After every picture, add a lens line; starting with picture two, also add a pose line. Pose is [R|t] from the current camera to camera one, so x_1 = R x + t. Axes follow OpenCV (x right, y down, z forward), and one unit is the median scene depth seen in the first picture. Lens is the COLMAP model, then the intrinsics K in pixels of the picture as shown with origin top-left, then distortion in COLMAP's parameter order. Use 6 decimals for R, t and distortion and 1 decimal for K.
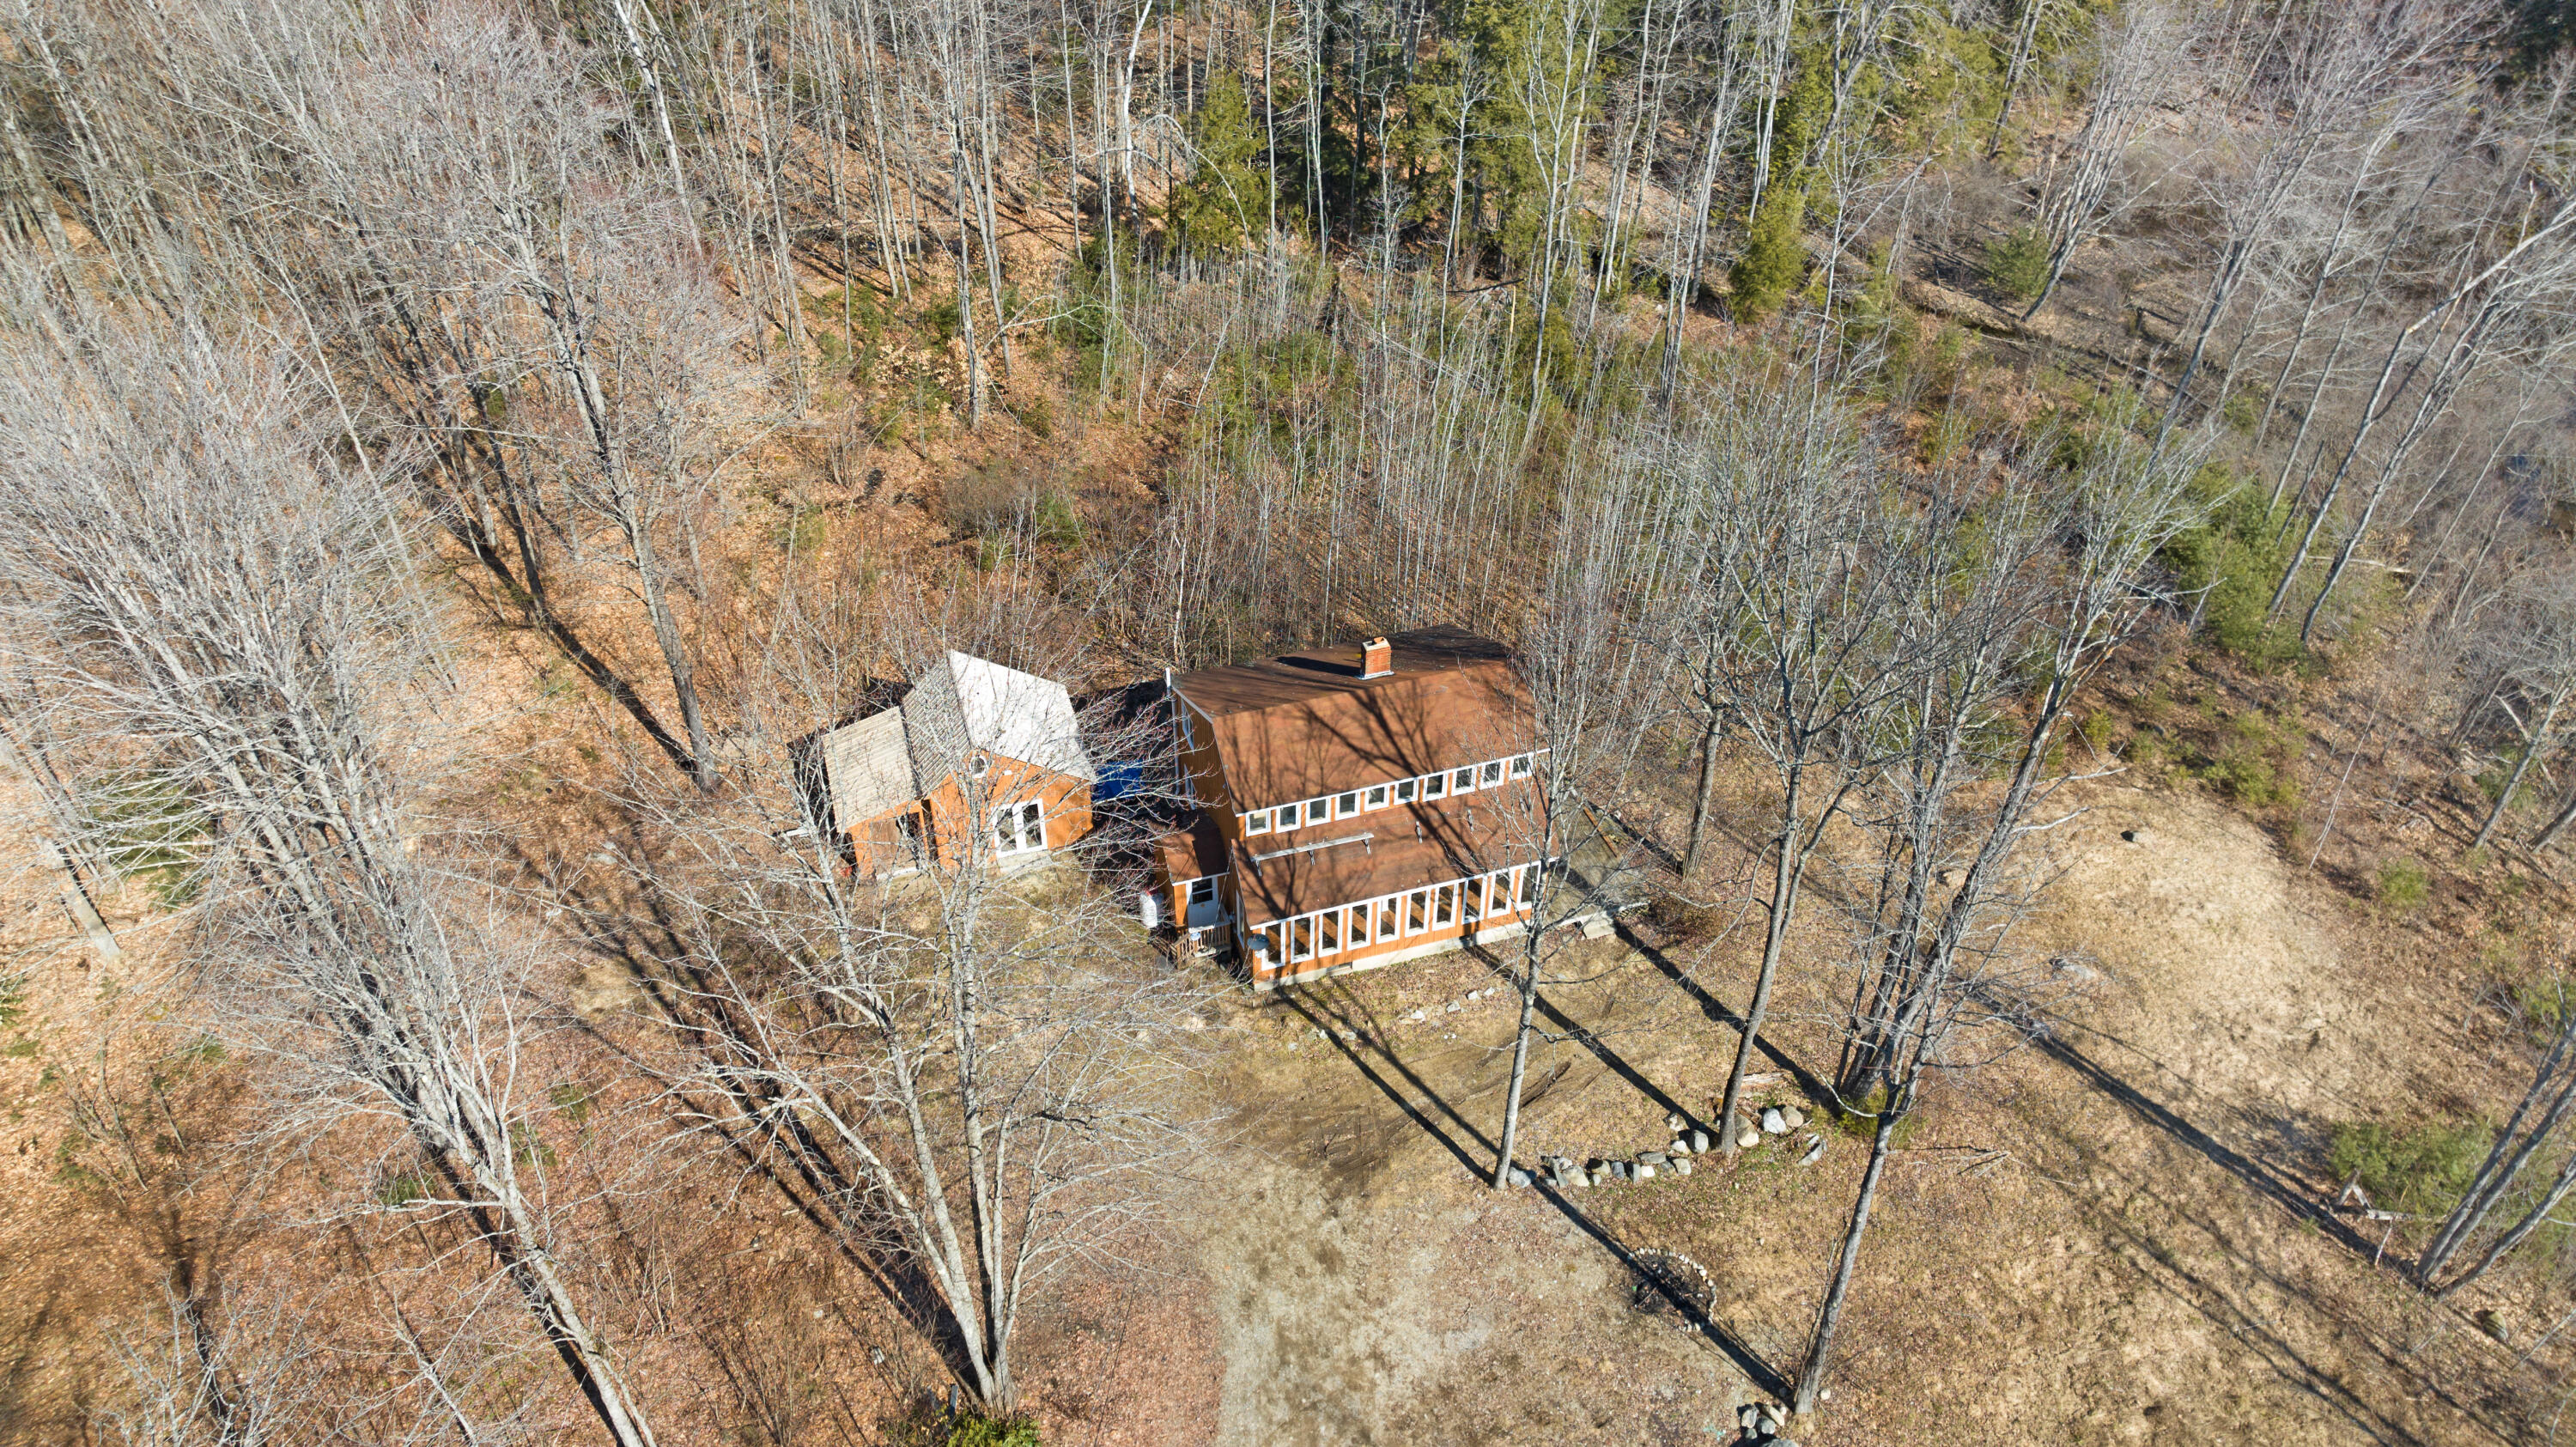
lens RADIAL K [[1816.3, 0, 1289.0], [0, 1816.3, 724.1], [0, 0, 1]] dist [-0.028326, 0.007712]
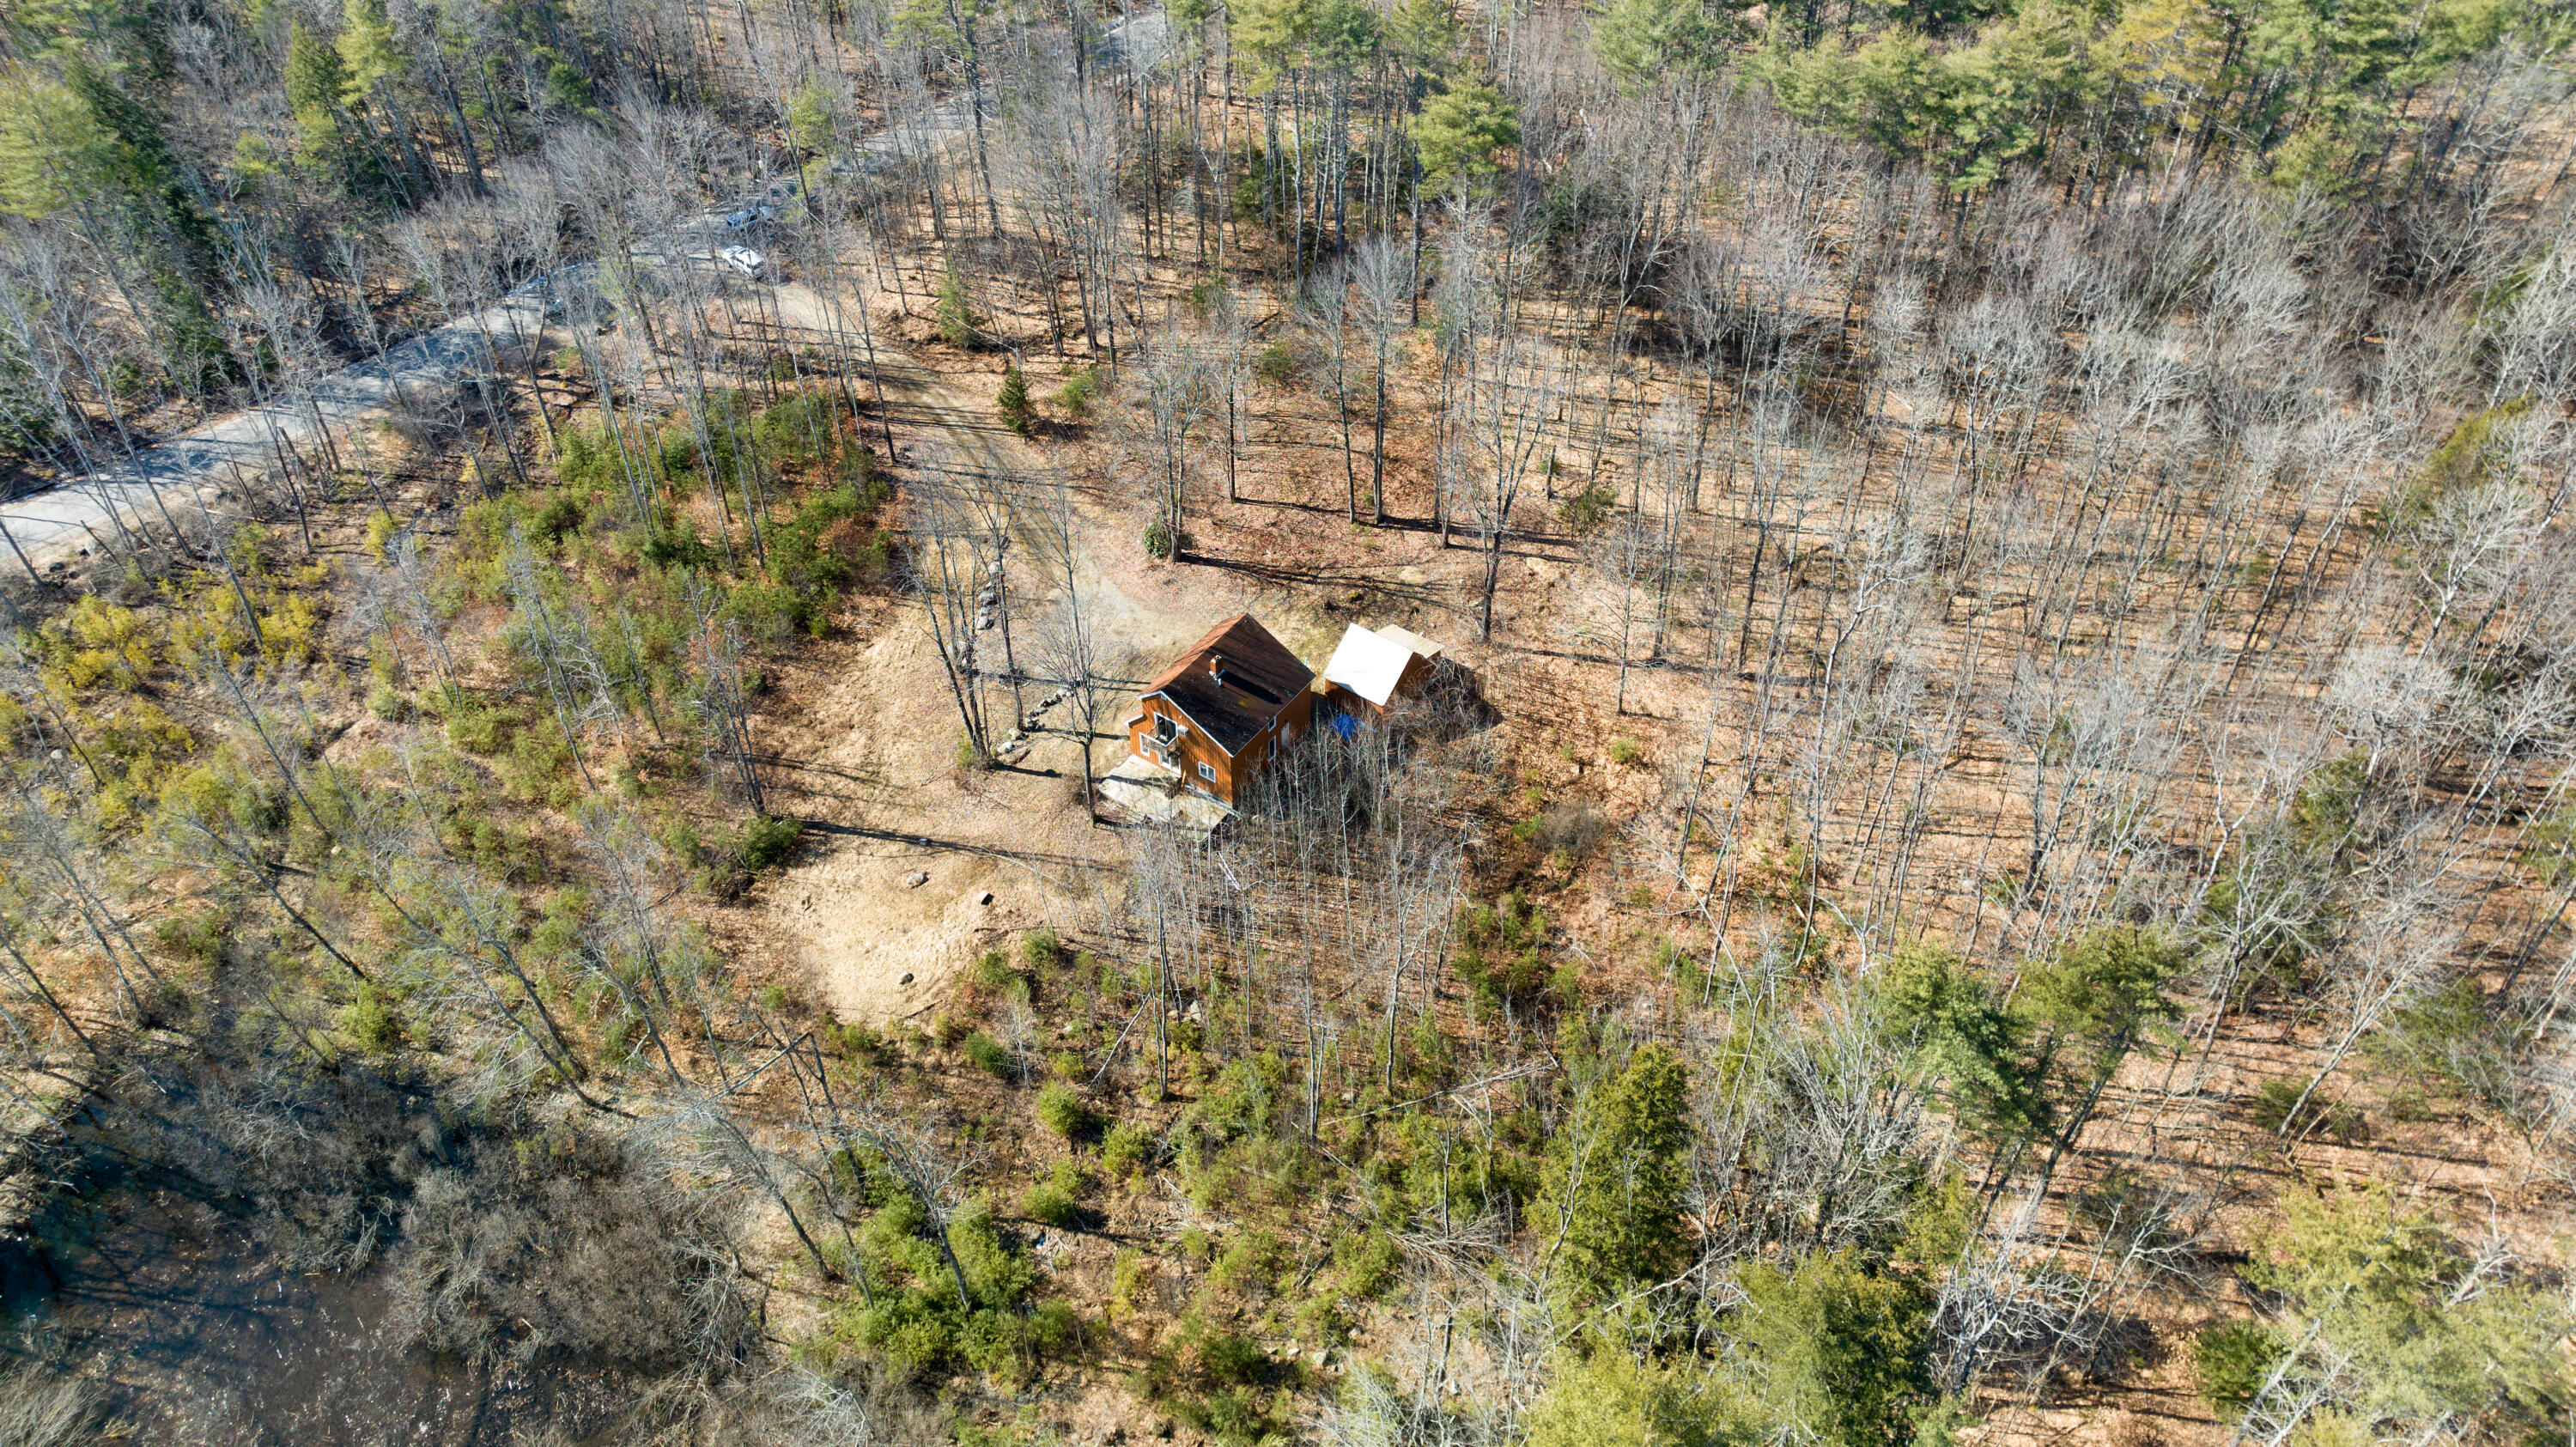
lens RADIAL K [[1816.3, 0, 1282.3], [0, 1816.3, 724.9], [0, 0, 1]] dist [-0.028326, 0.007712]
pose [[-0.798007, 0.415065, -0.436927, 1.027364], [-0.382313, 0.211774, 0.899438, -2.141146], [0.465855, 0.884801, -0.010313, 1.155834]]
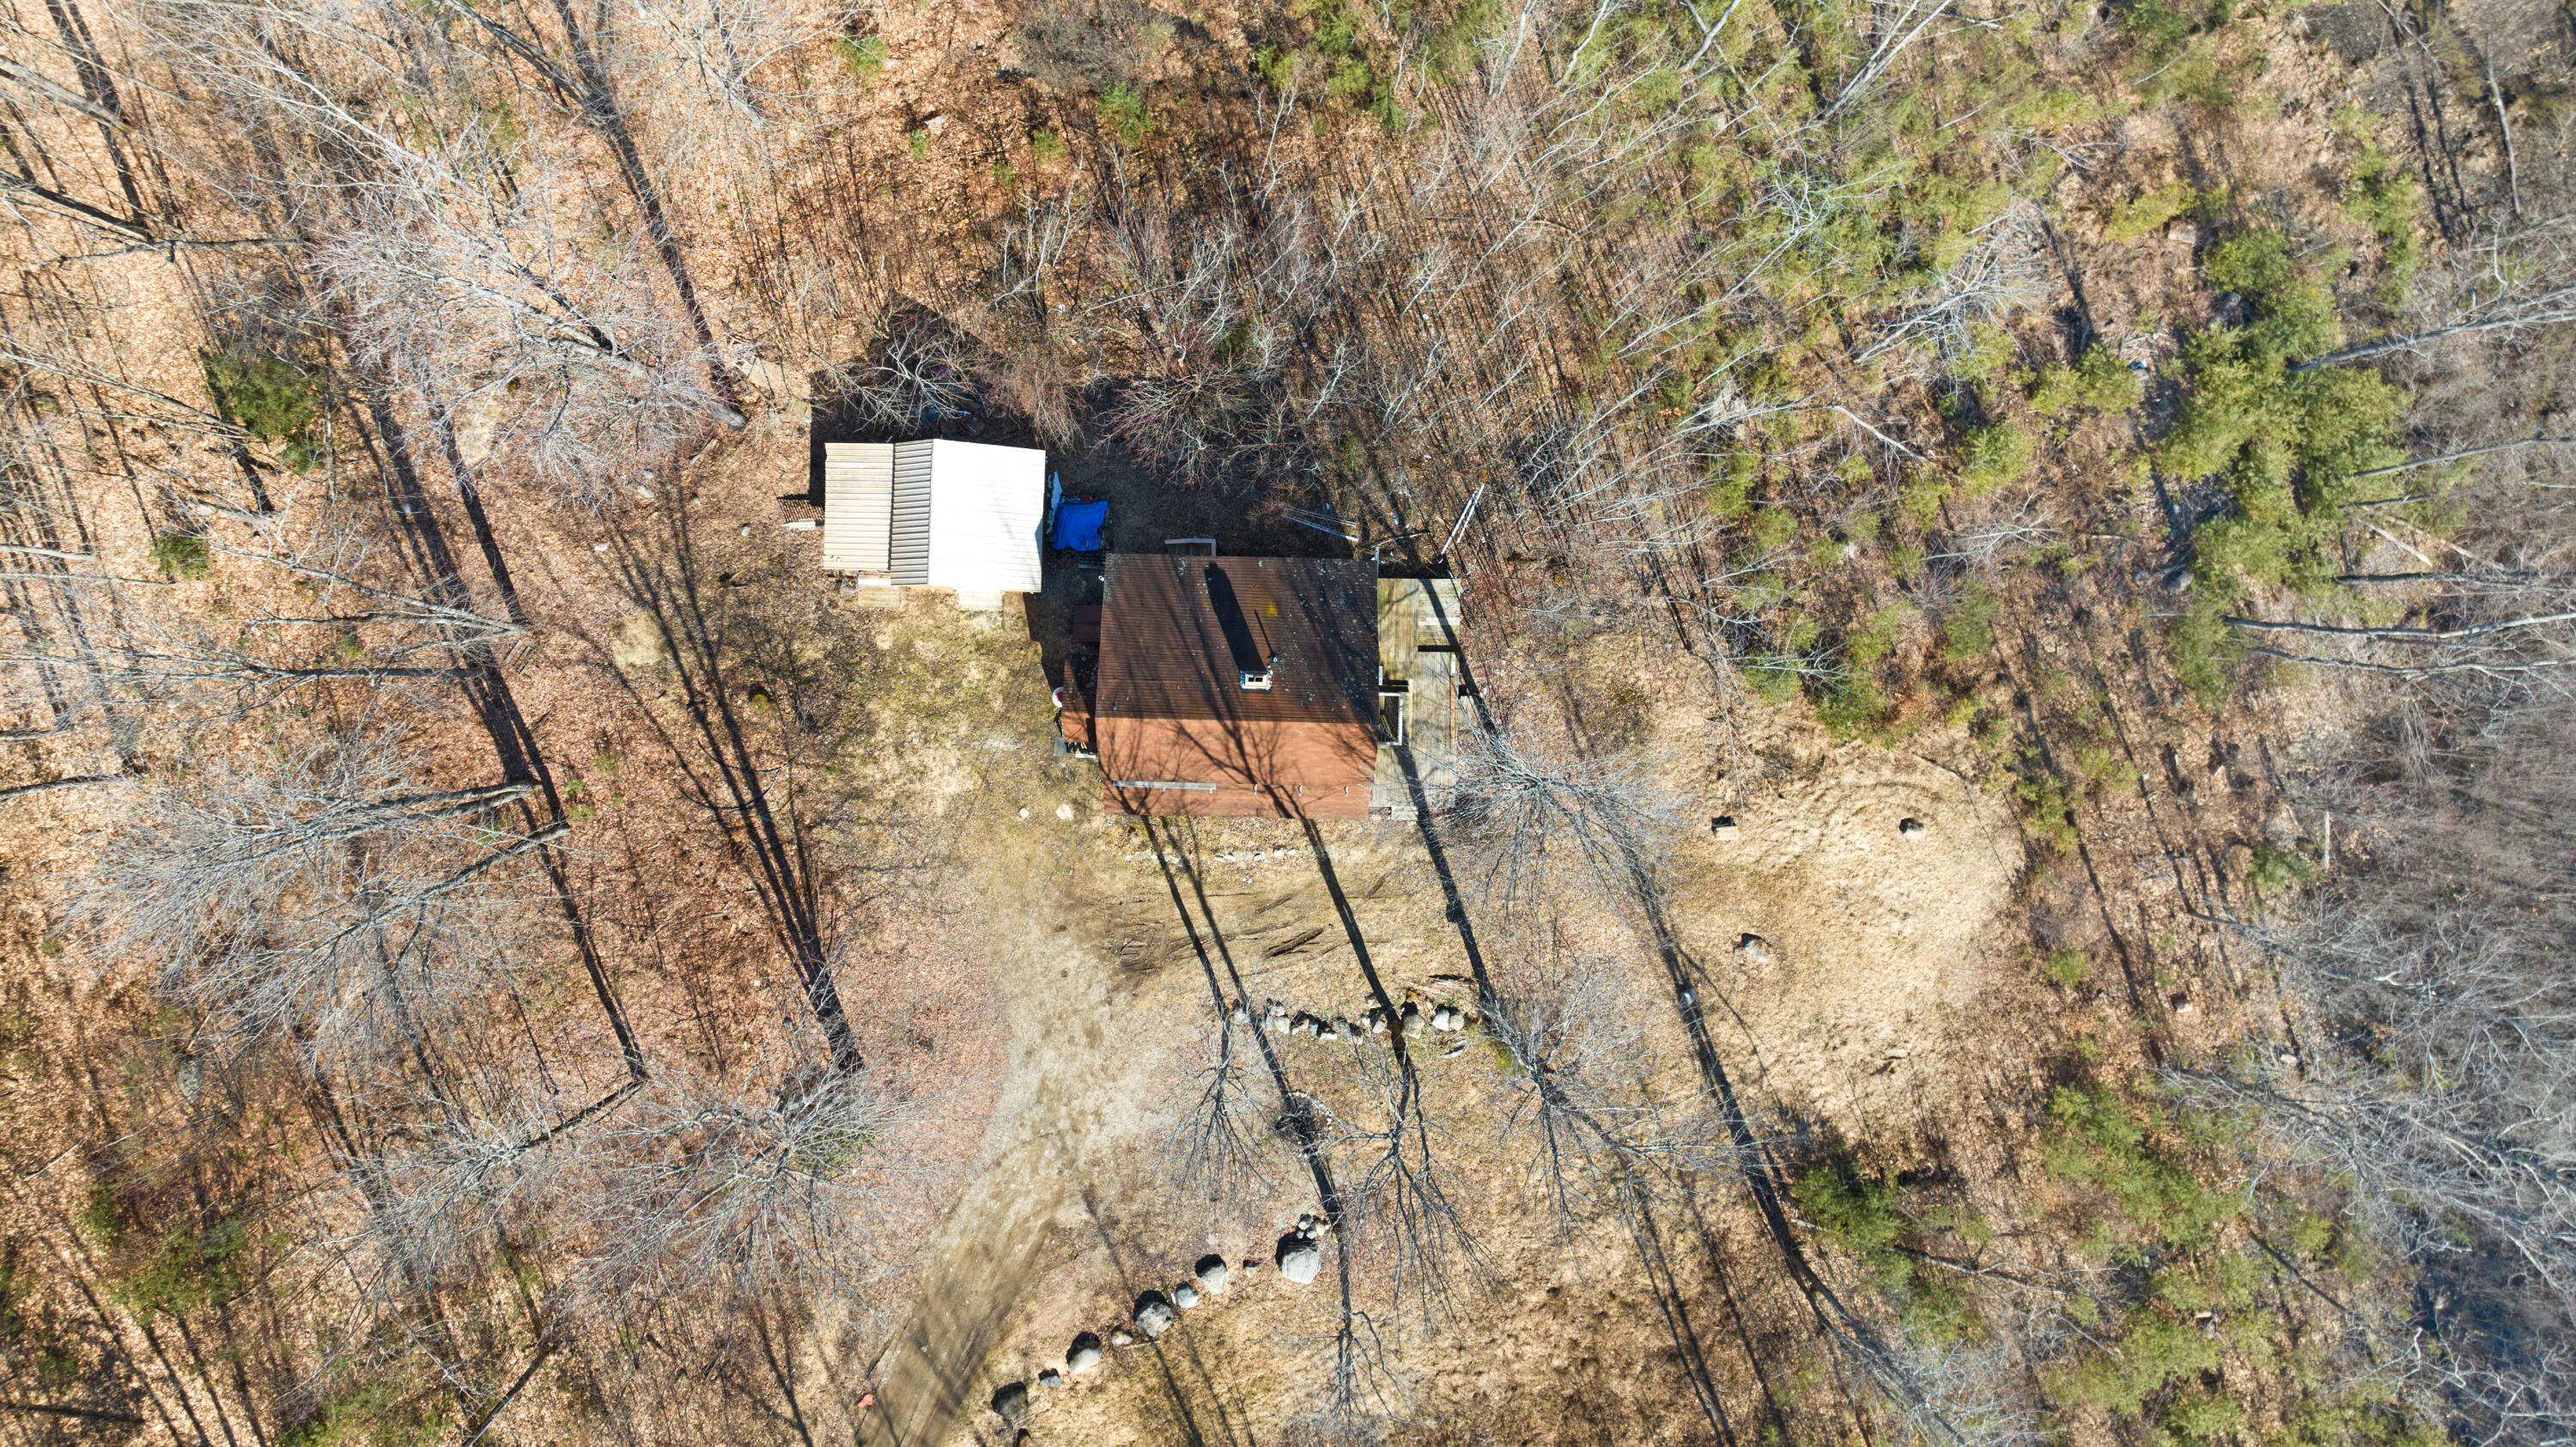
lens RADIAL K [[1816.3, 0, 1280.4], [0, 1816.3, 717.4], [0, 0, 1]] dist [-0.028326, 0.007712]
pose [[0.944493, 0.327950, 0.019529, 0.047246], [-0.221059, 0.590425, 0.776229, -0.945658], [0.243034, -0.737460, 0.630148, 0.263599]]
